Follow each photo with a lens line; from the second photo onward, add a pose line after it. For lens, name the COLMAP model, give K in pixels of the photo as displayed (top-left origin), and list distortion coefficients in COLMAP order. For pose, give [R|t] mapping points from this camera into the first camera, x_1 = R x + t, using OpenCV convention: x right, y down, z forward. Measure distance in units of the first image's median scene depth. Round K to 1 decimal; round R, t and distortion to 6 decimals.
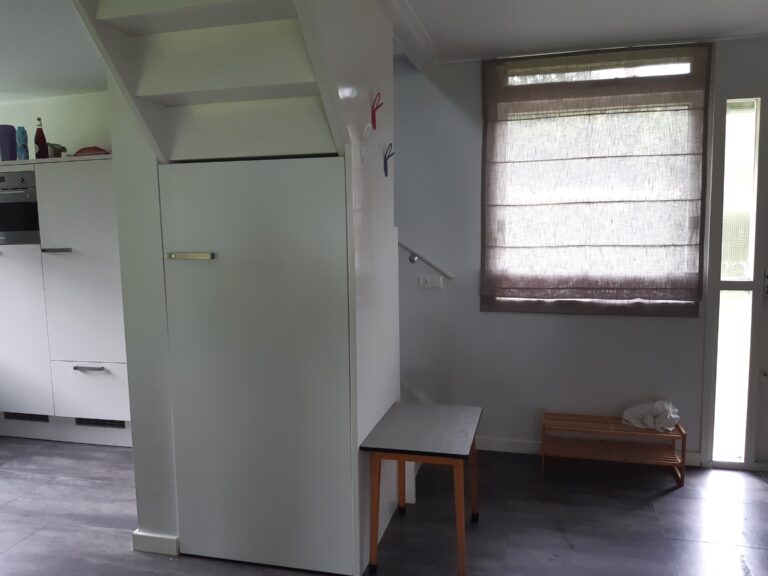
lens RADIAL K [[584.6, 0, 390.3], [0, 584.6, 287.9], [0, 0, 1]] dist [0.090848, -0.166324]
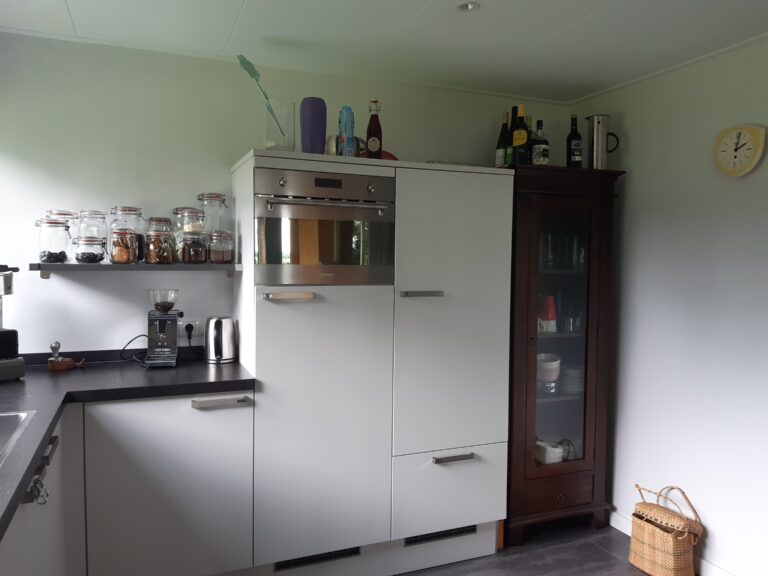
lens RADIAL K [[584.6, 0, 390.3], [0, 584.6, 287.9], [0, 0, 1]] dist [0.090848, -0.166324]
pose [[0.813111, -0.000226, 0.582109, -0.989114], [0.033695, 0.998341, -0.046680, -0.039440], [-0.581133, 0.057571, 0.811770, 0.455986]]
